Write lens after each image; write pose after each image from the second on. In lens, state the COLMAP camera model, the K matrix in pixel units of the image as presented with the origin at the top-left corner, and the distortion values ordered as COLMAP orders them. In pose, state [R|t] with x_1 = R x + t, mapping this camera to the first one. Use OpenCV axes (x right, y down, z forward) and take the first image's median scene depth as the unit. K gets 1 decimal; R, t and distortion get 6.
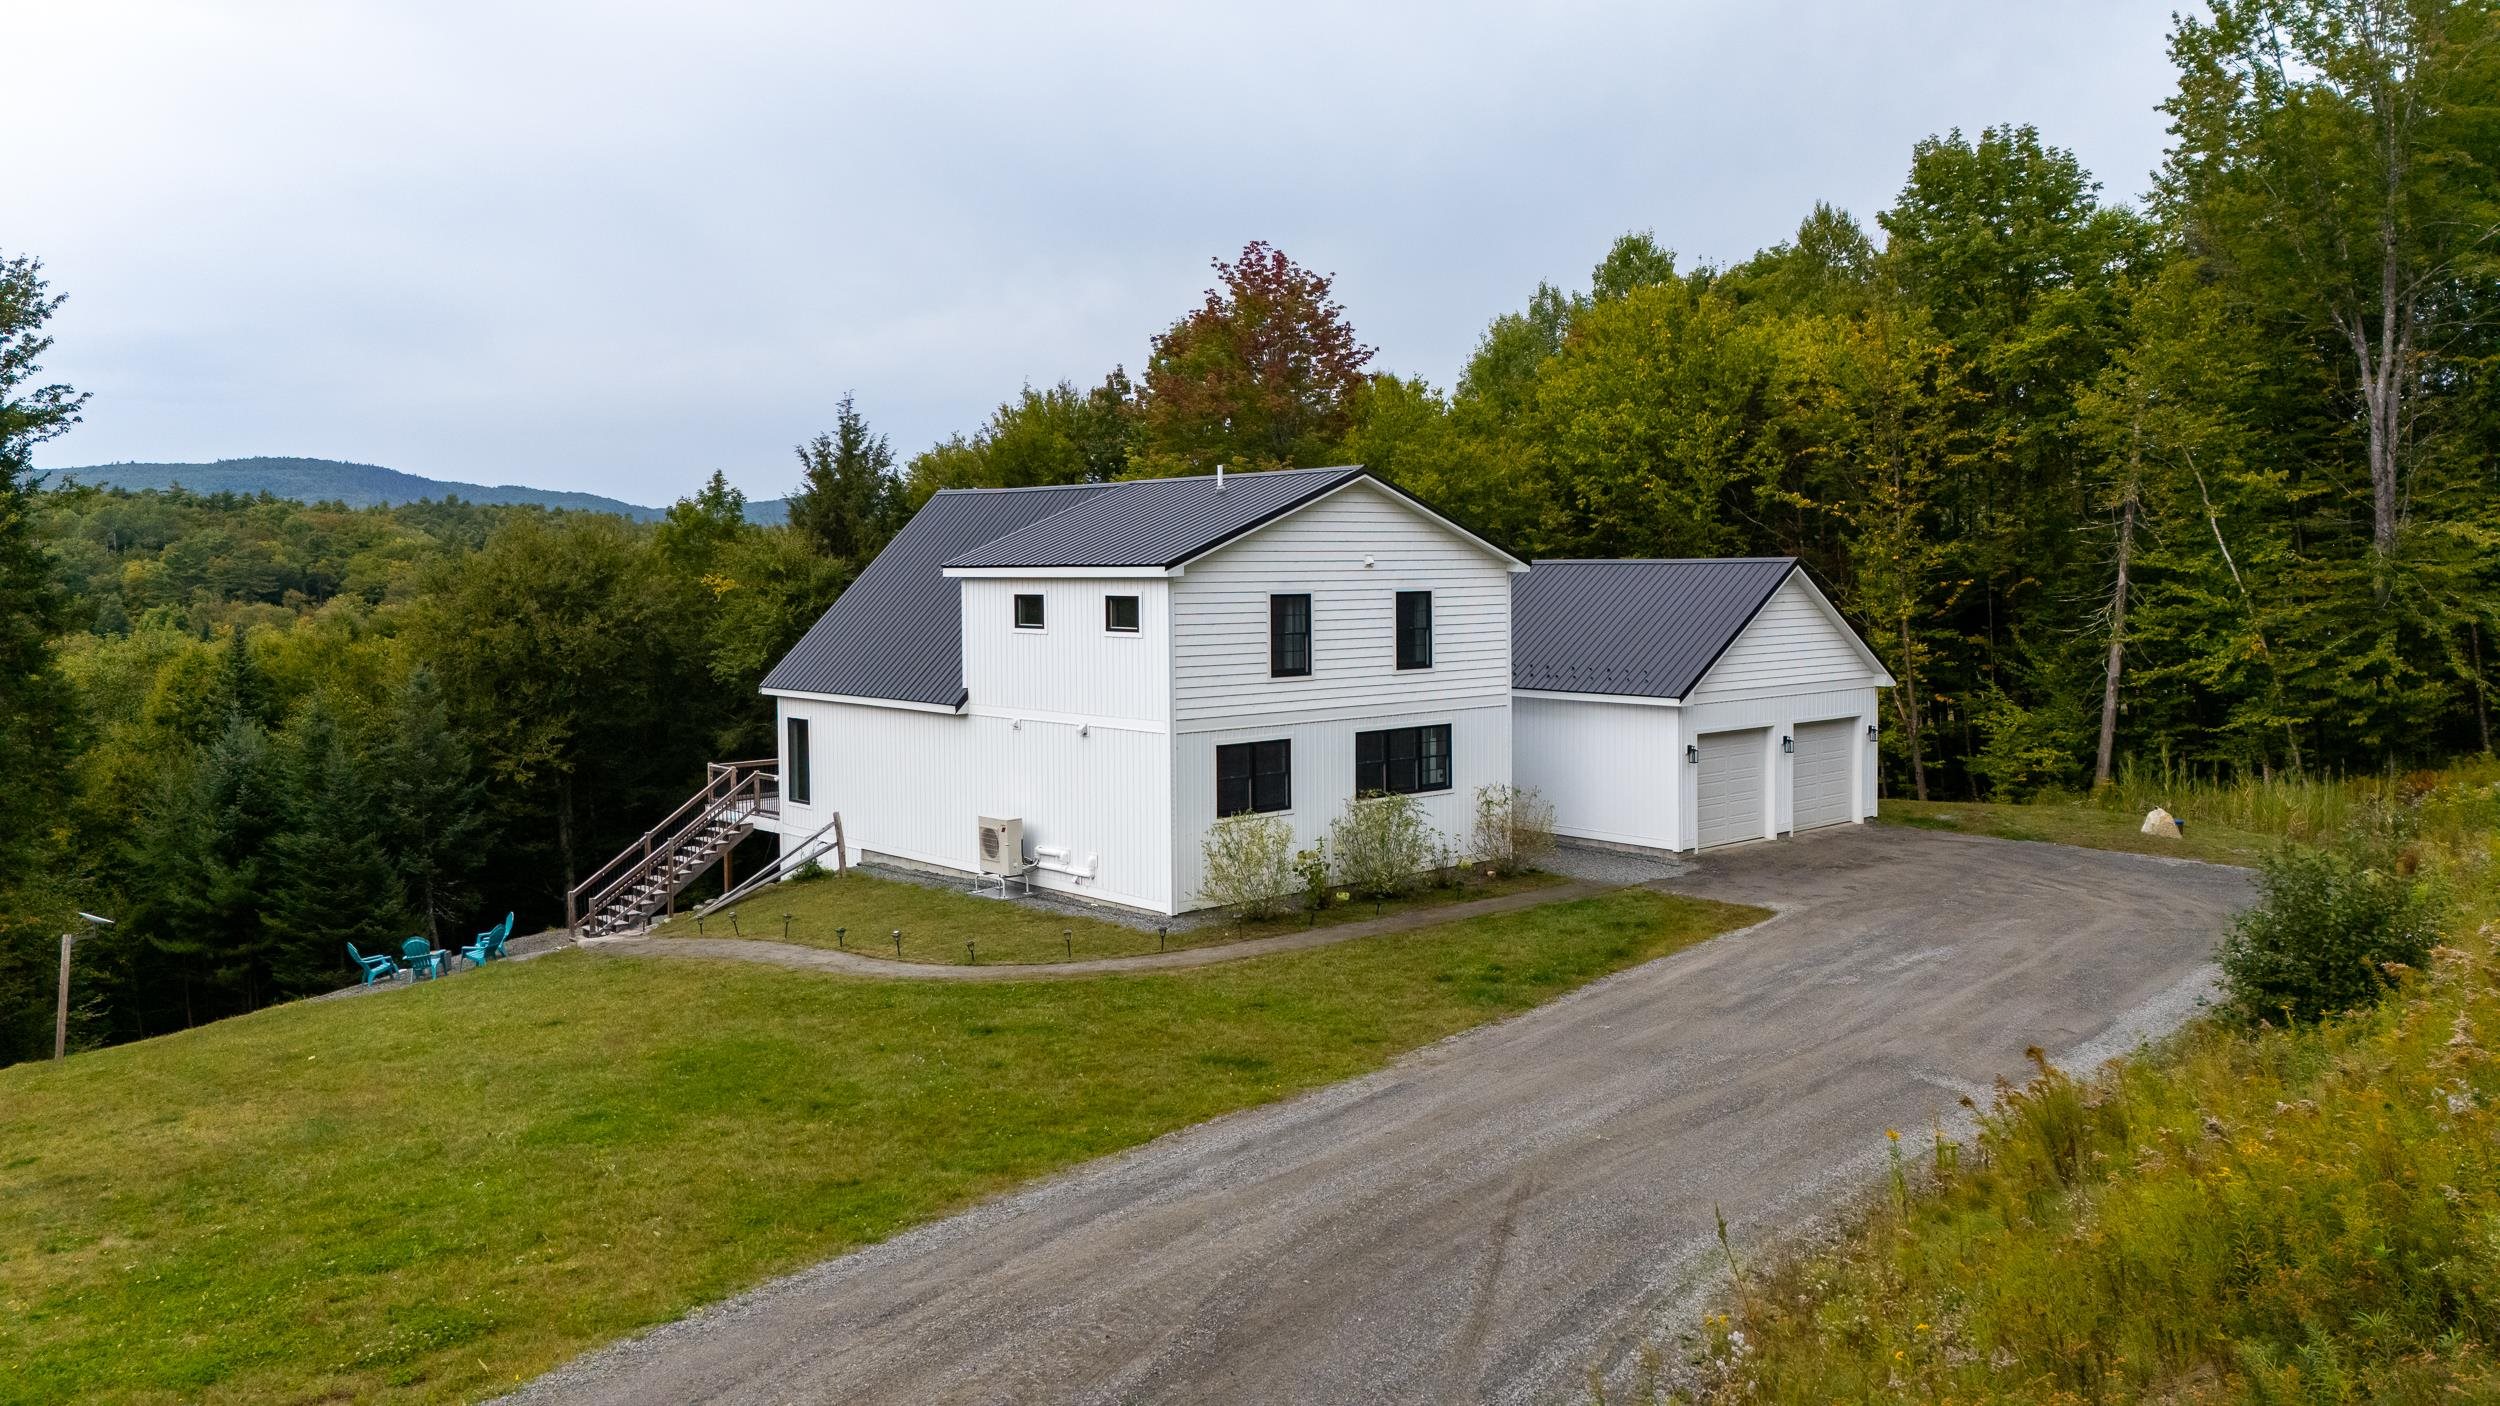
lens RADIAL K [[1860.7, 0, 1255.1], [0, 1860.7, 646.2], [0, 0, 1]] dist [0.083417, -0.076275]
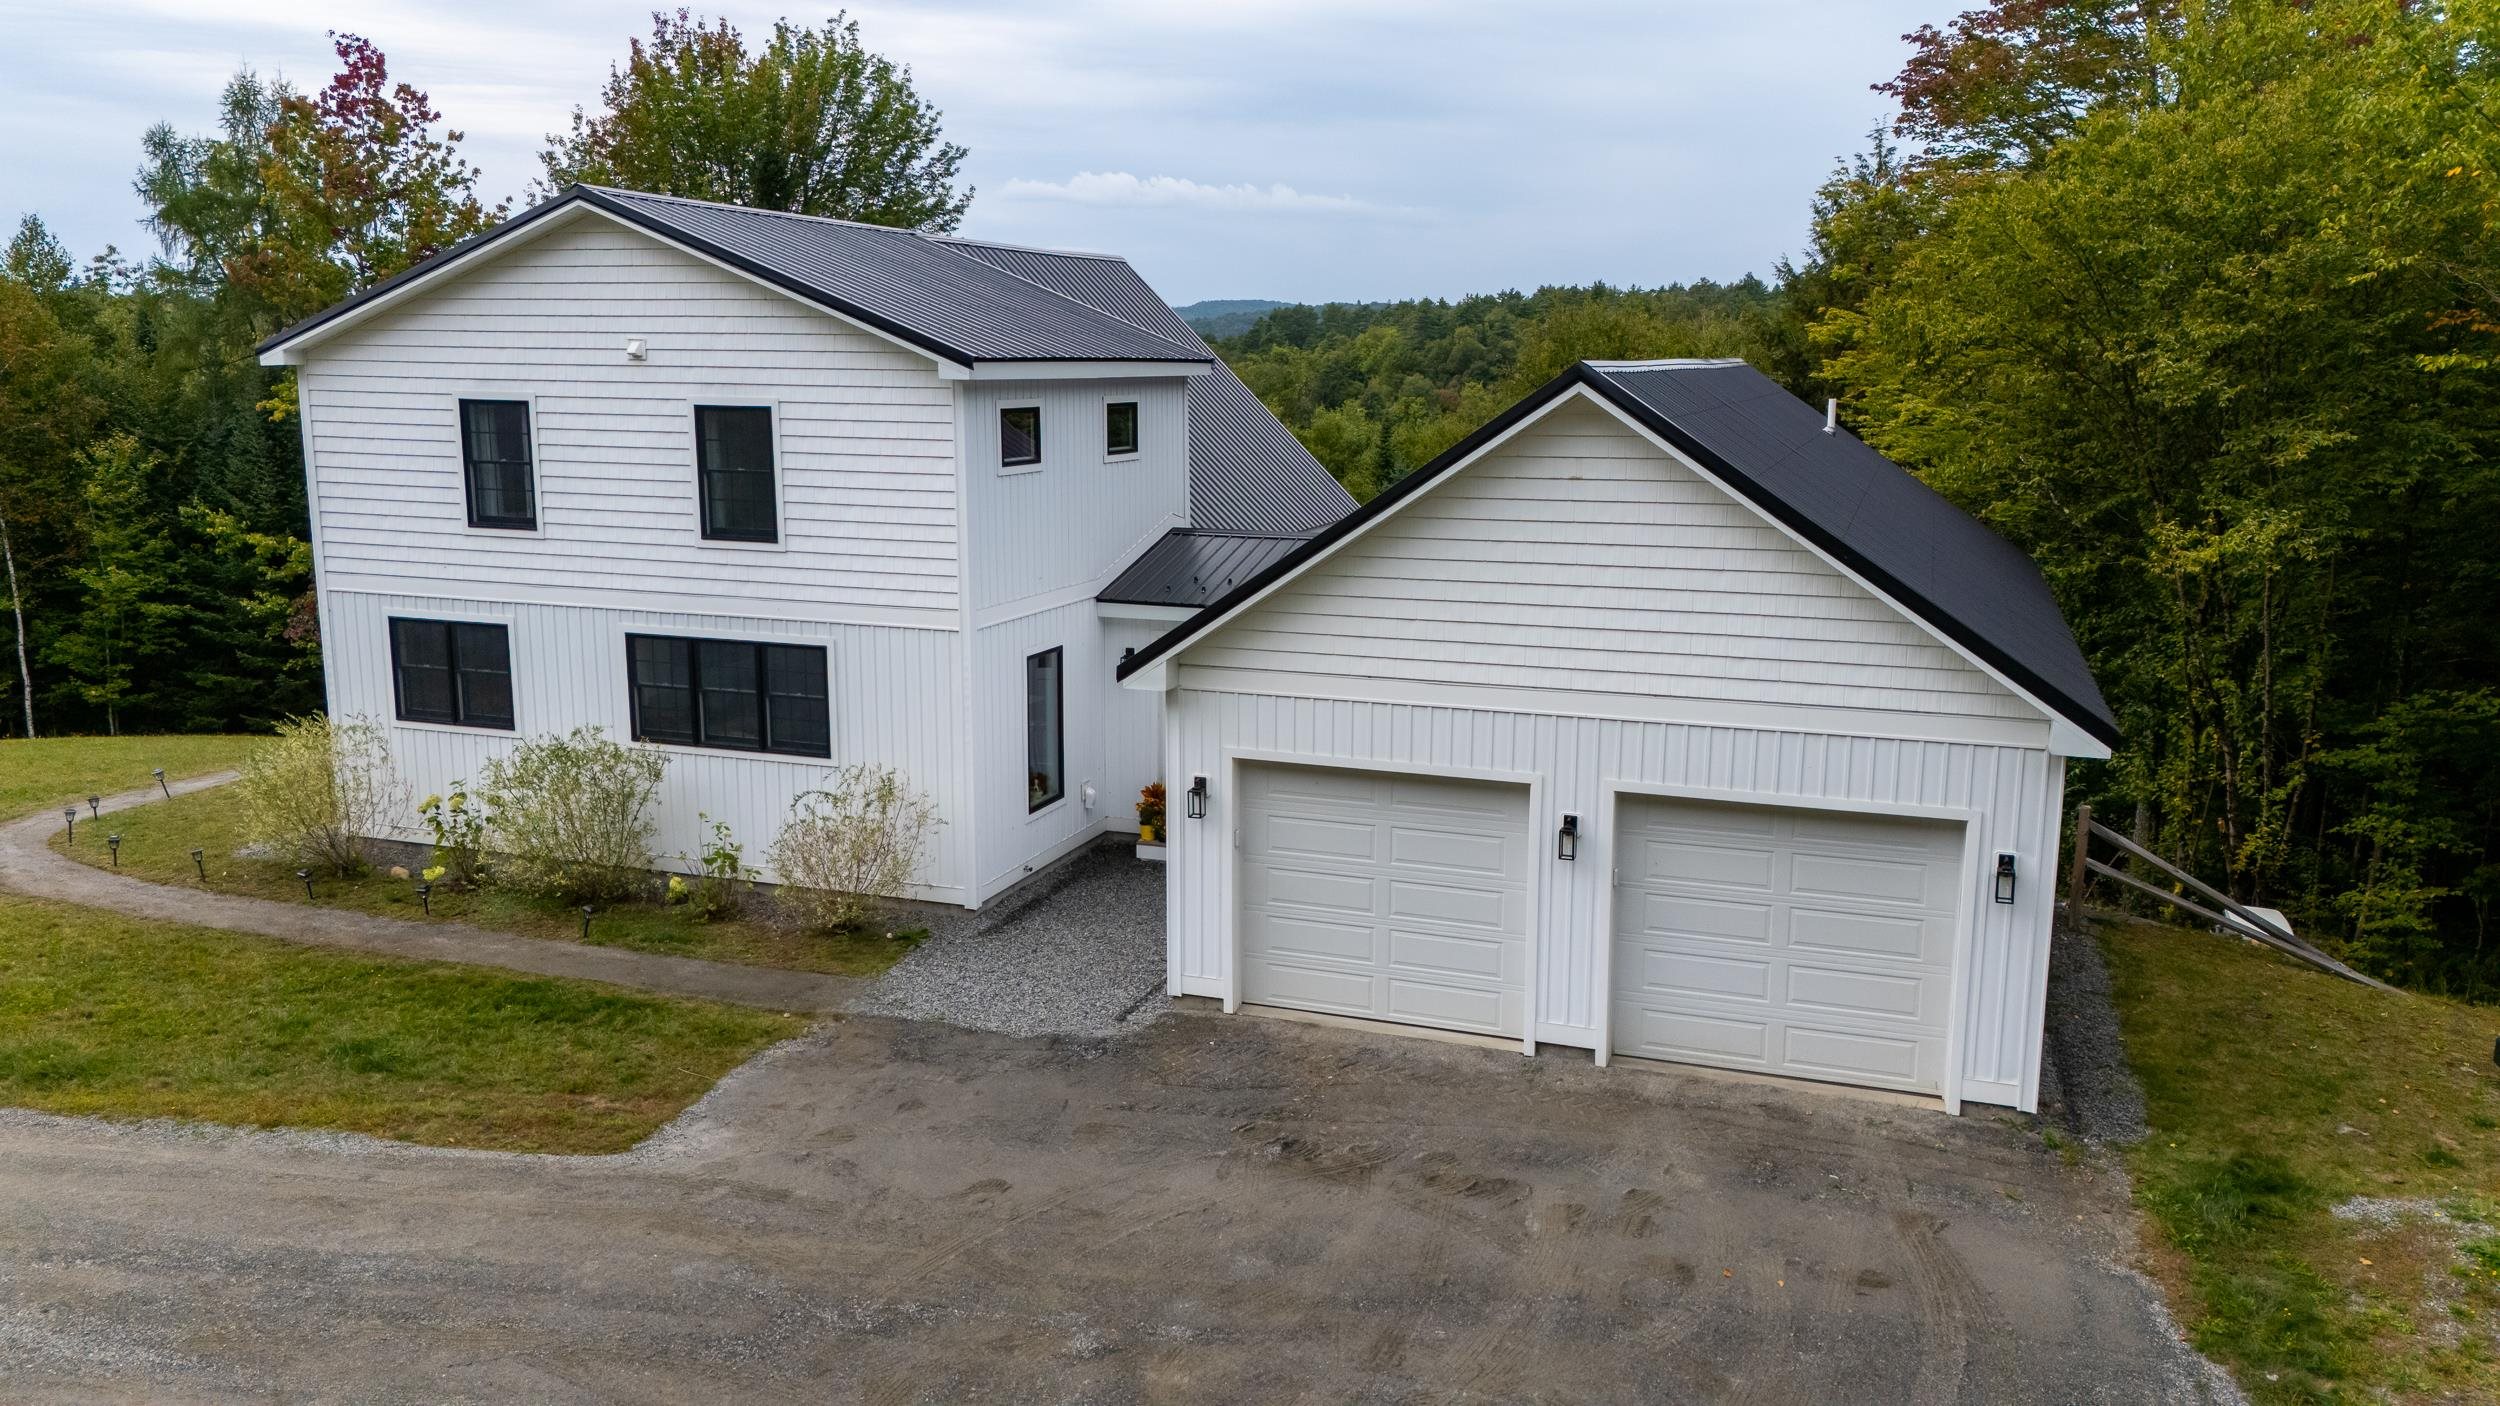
lens RADIAL K [[1837.4, 0, 1250.0], [0, 1837.4, 703.0], [0, 0, 1]] dist [0.084643, -0.081236]
pose [[0.476642, 0.177655, -0.860959, 0.614206], [-0.049421, 0.983234, 0.175525, -0.043688], [0.877707, -0.041113, 0.477431, 0.792886]]
